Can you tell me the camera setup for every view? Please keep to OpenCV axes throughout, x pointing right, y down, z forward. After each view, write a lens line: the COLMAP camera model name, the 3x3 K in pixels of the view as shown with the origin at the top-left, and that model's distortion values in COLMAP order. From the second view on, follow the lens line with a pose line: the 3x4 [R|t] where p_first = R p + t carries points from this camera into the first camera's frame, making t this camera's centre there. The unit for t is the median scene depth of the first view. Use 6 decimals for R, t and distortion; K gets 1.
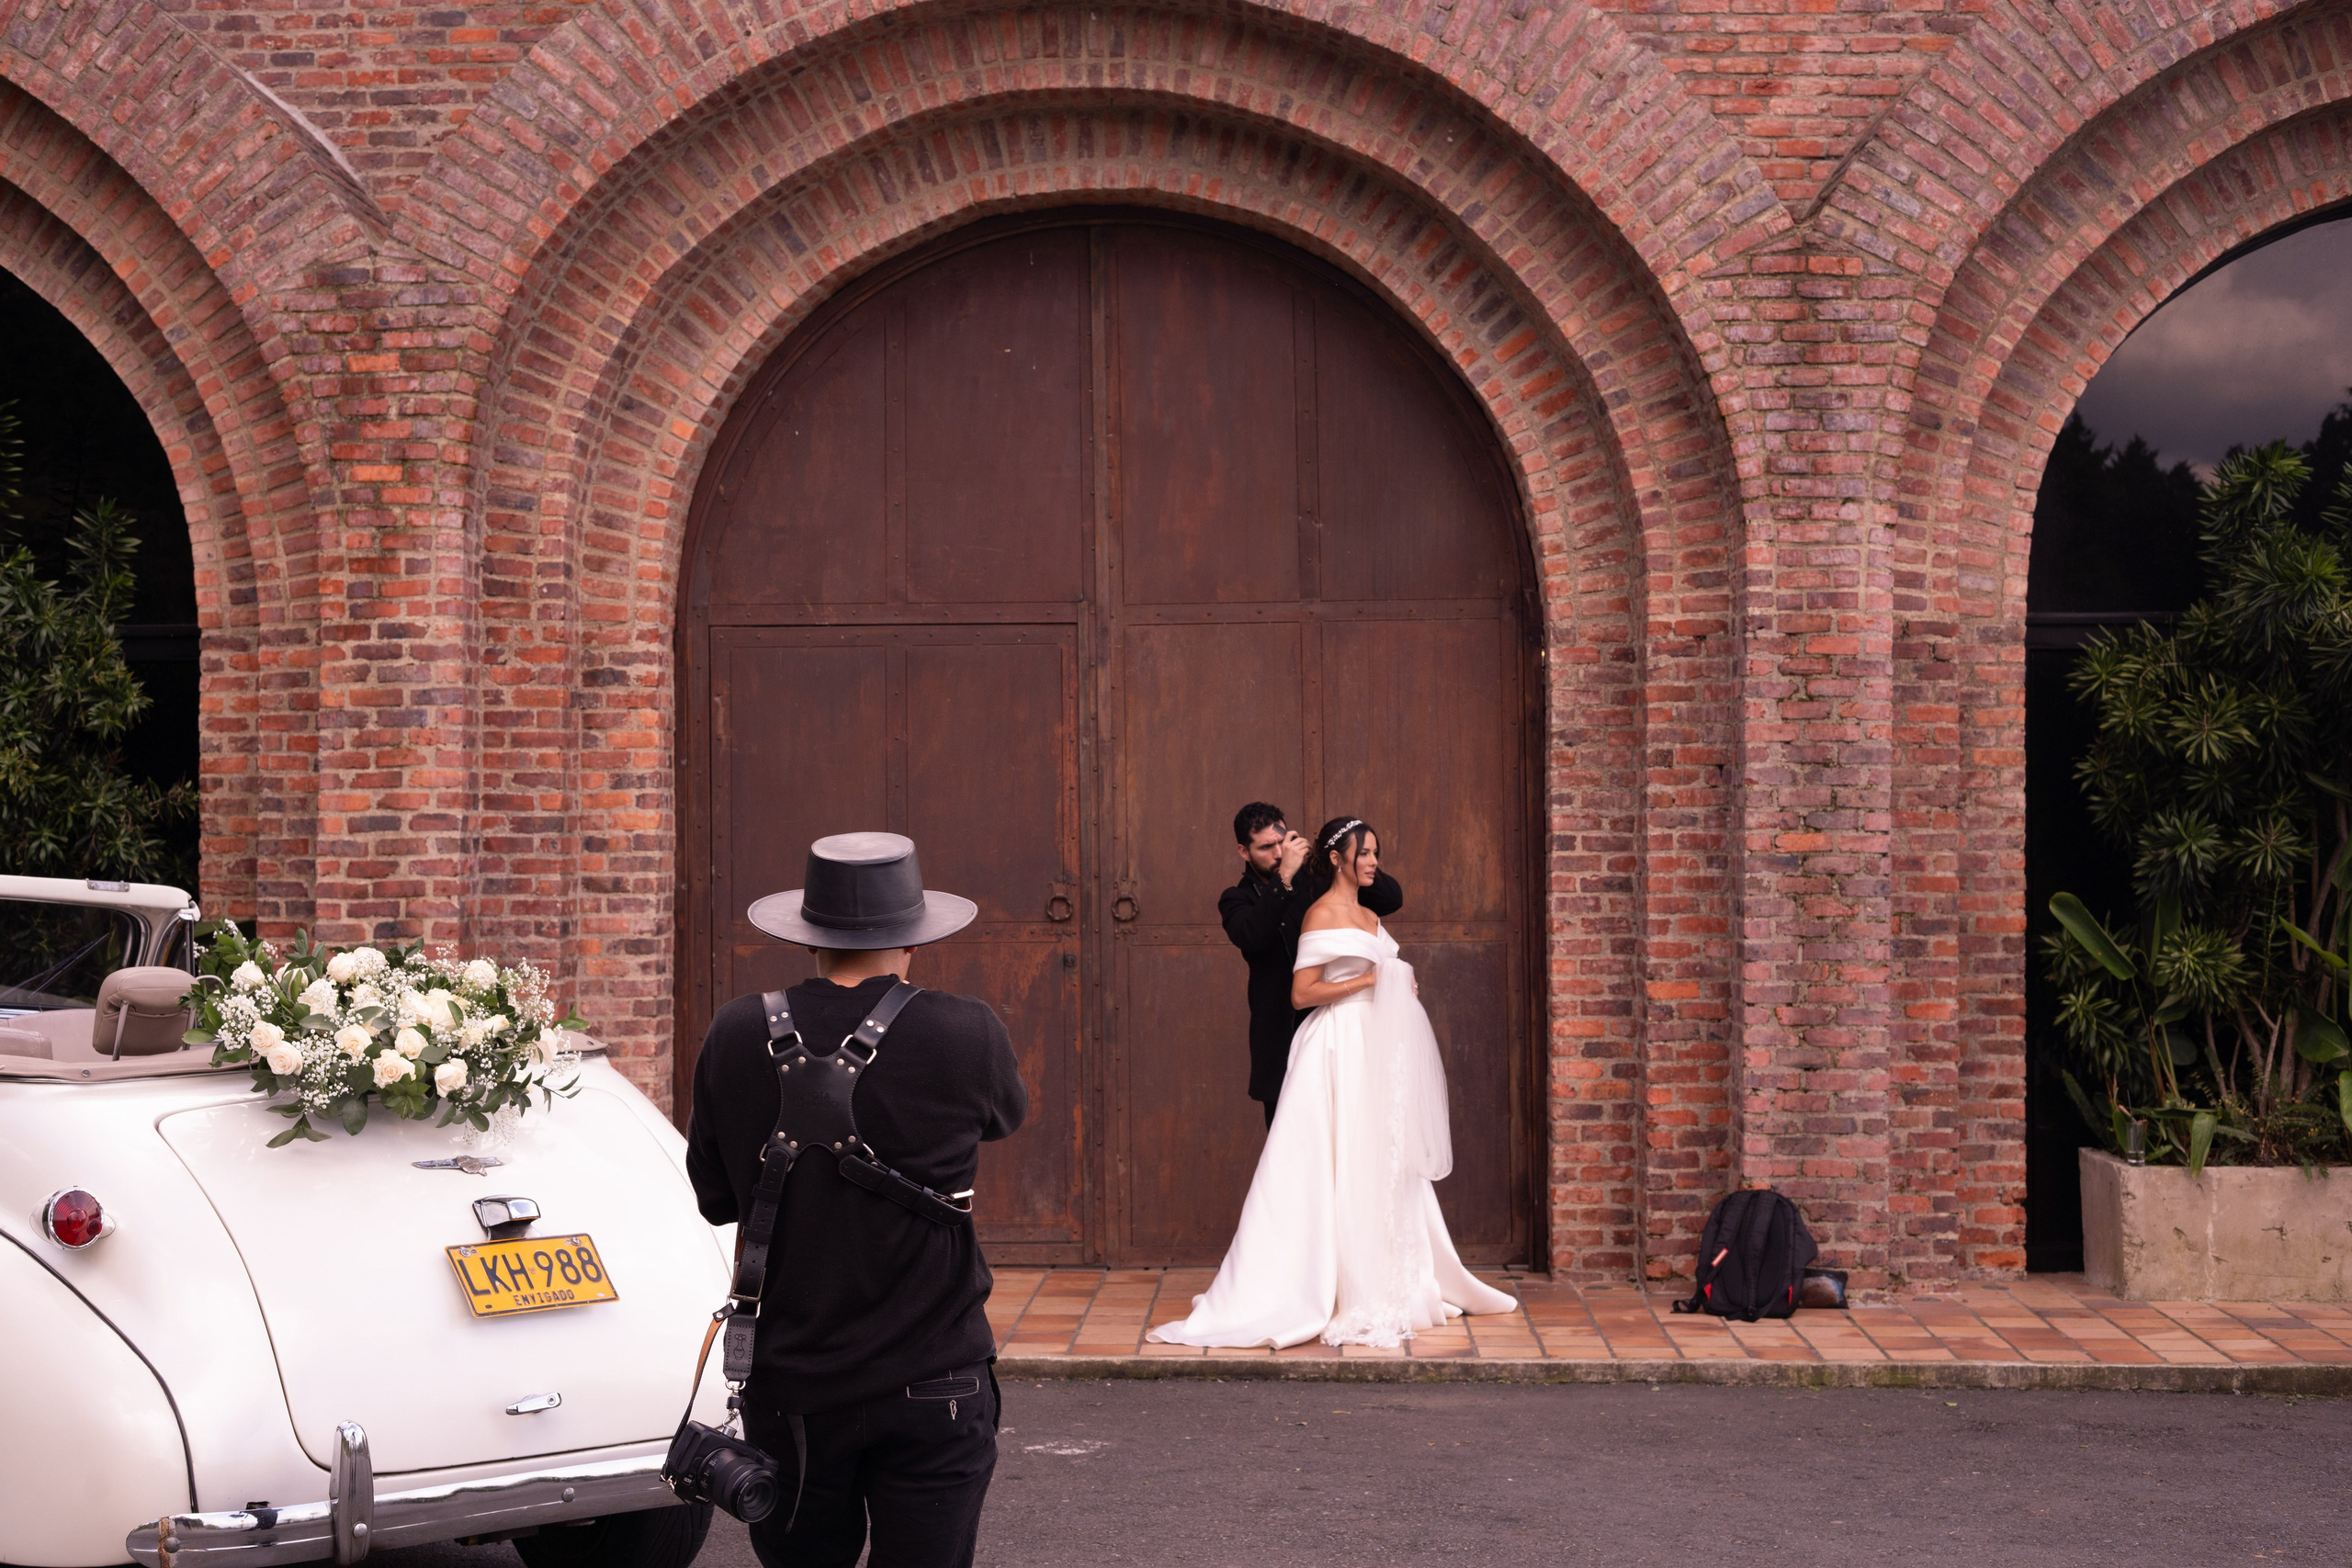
lens RADIAL K [[3396.2, 0, 1175.2], [0, 3396.2, 785.7], [0, 0, 1]] dist [-0.021601, 0.000000]
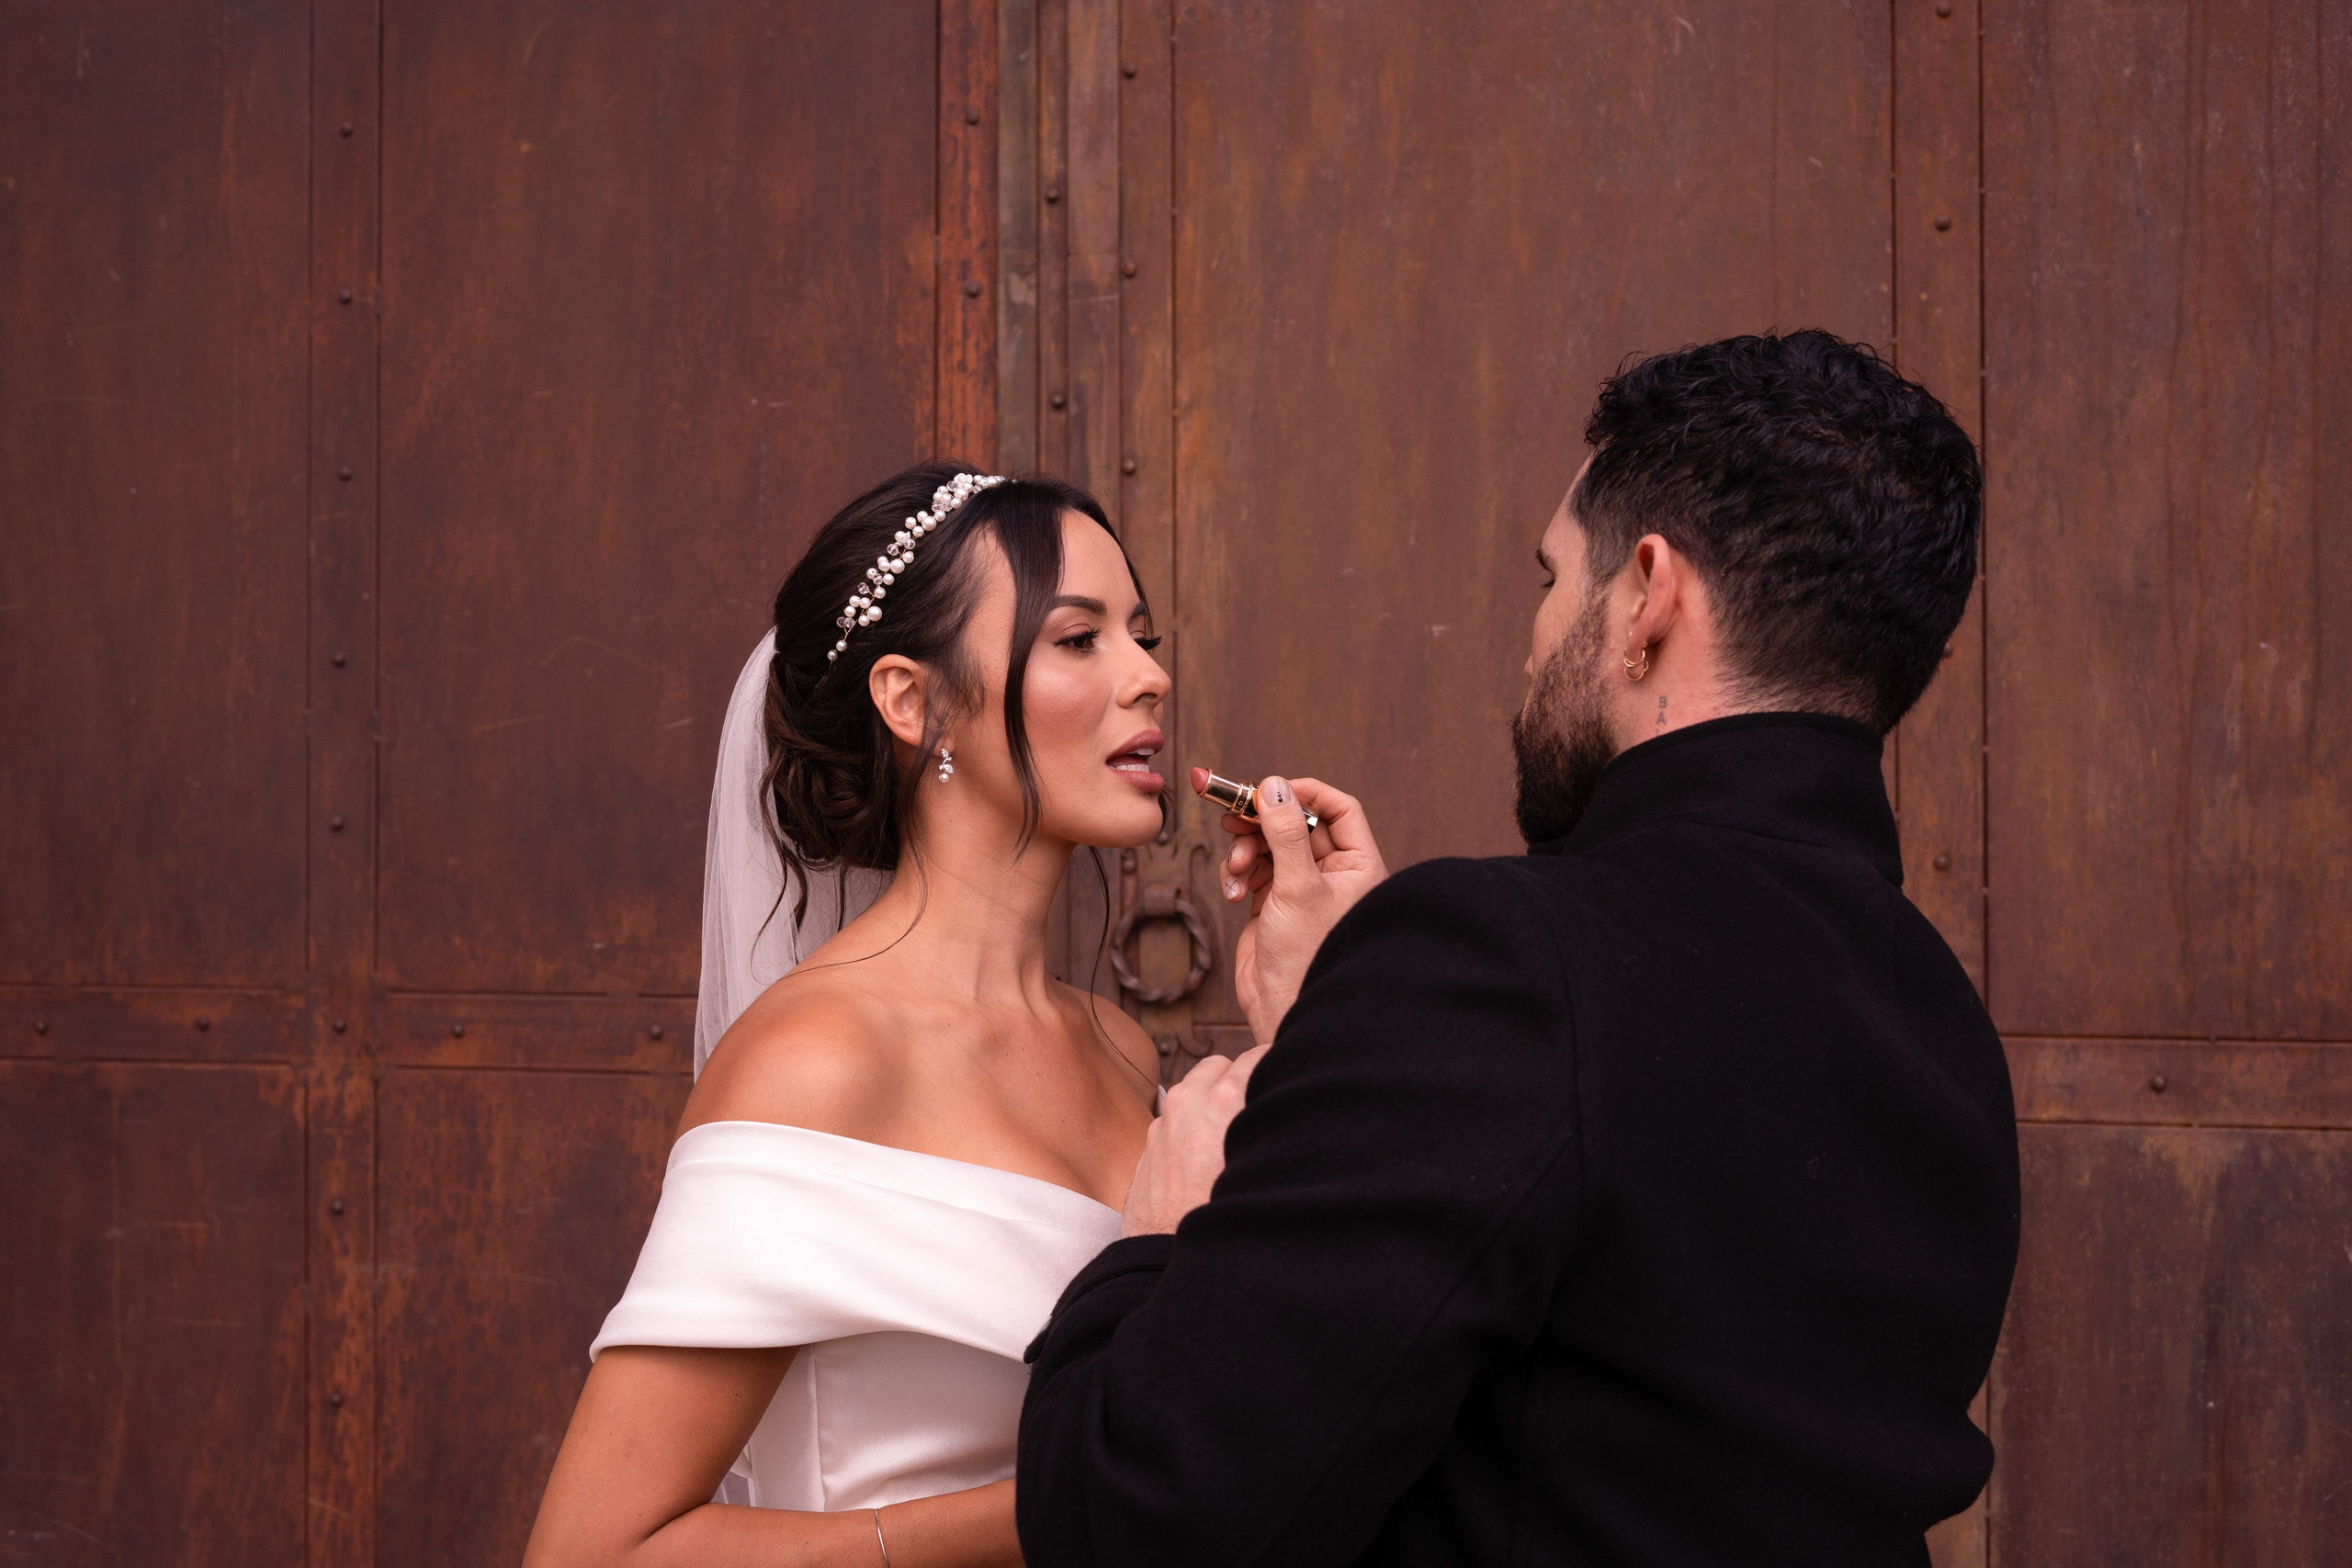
lens RADIAL K [[3396.2, 0, 1173.4], [0, 3396.2, 779.4], [0, 0, 1]] dist [-0.021601, 0.000000]
pose [[0.975512, 0.010045, -0.219719, 0.041748], [-0.005100, 0.999721, 0.023062, 0.017961], [0.219889, -0.021377, 0.975291, 0.774459]]
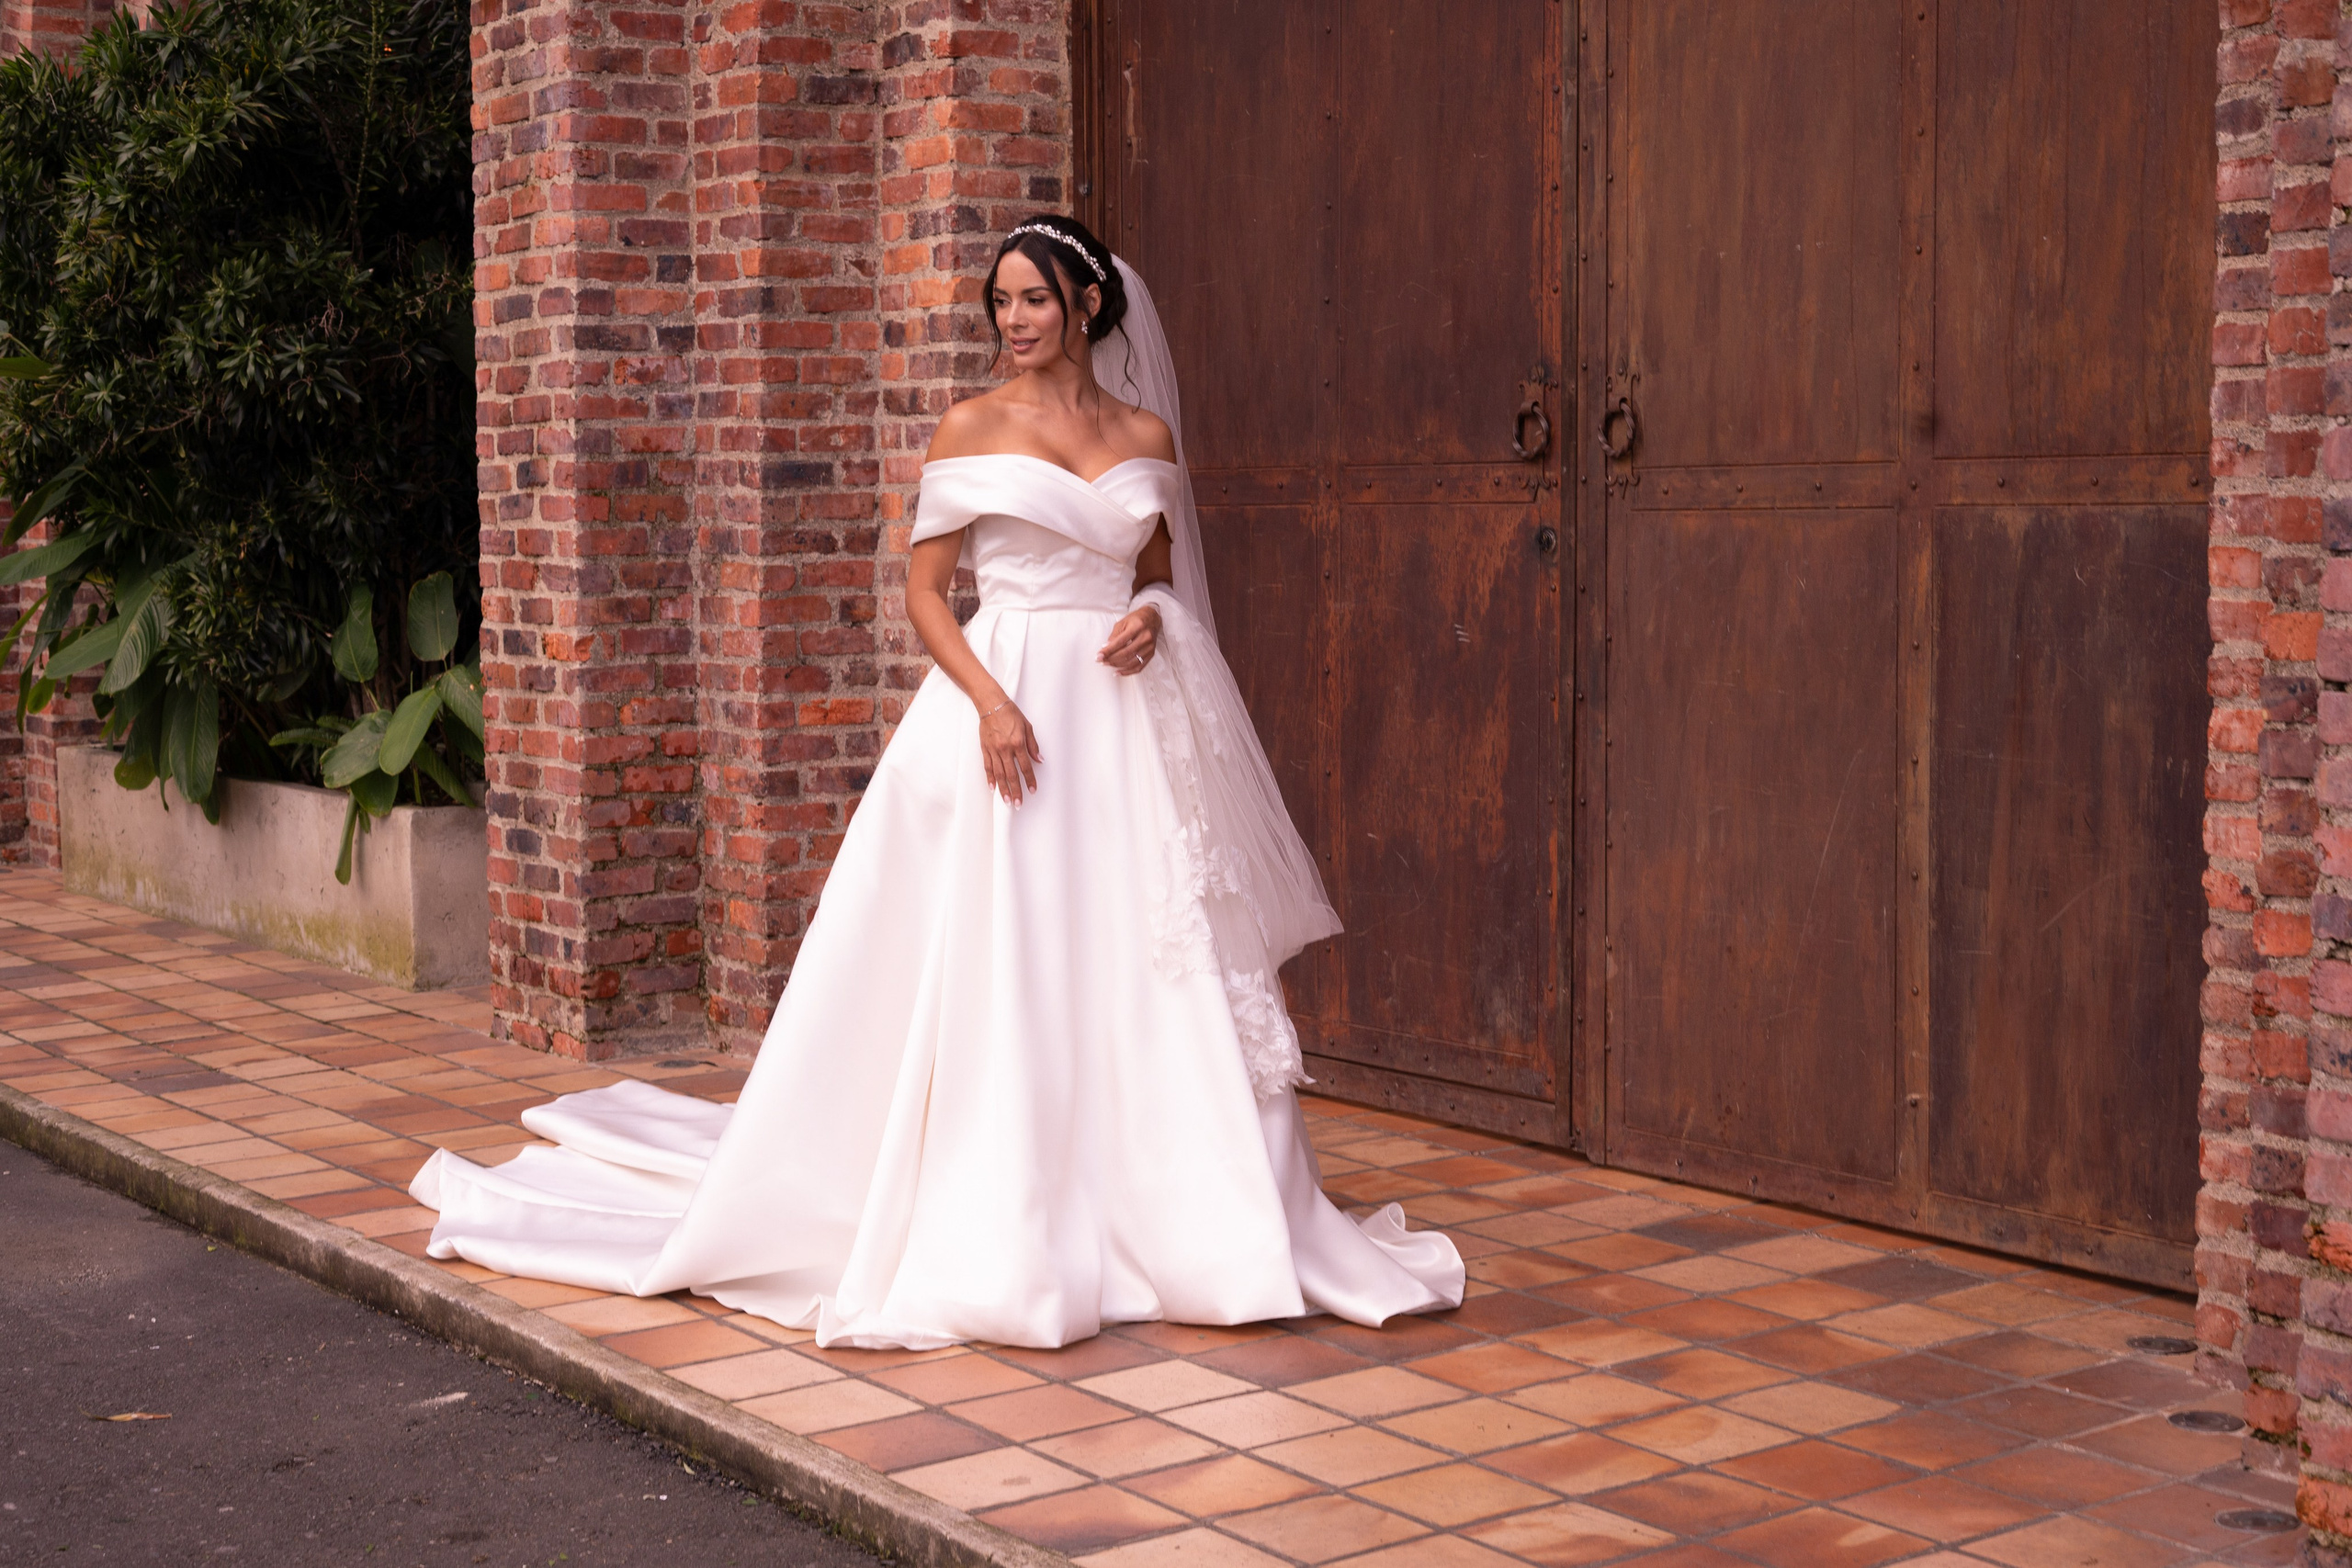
lens RADIAL K [[3396.2, 0, 1176.2], [0, 3396.2, 787.3], [0, 0, 1]] dist [-0.021601, 0.000000]
pose [[0.612894, 0.068916, -0.787154, 0.336351], [0.022008, 0.994314, 0.104189, 0.035524], [0.789858, -0.081180, 0.607893, 0.669402]]
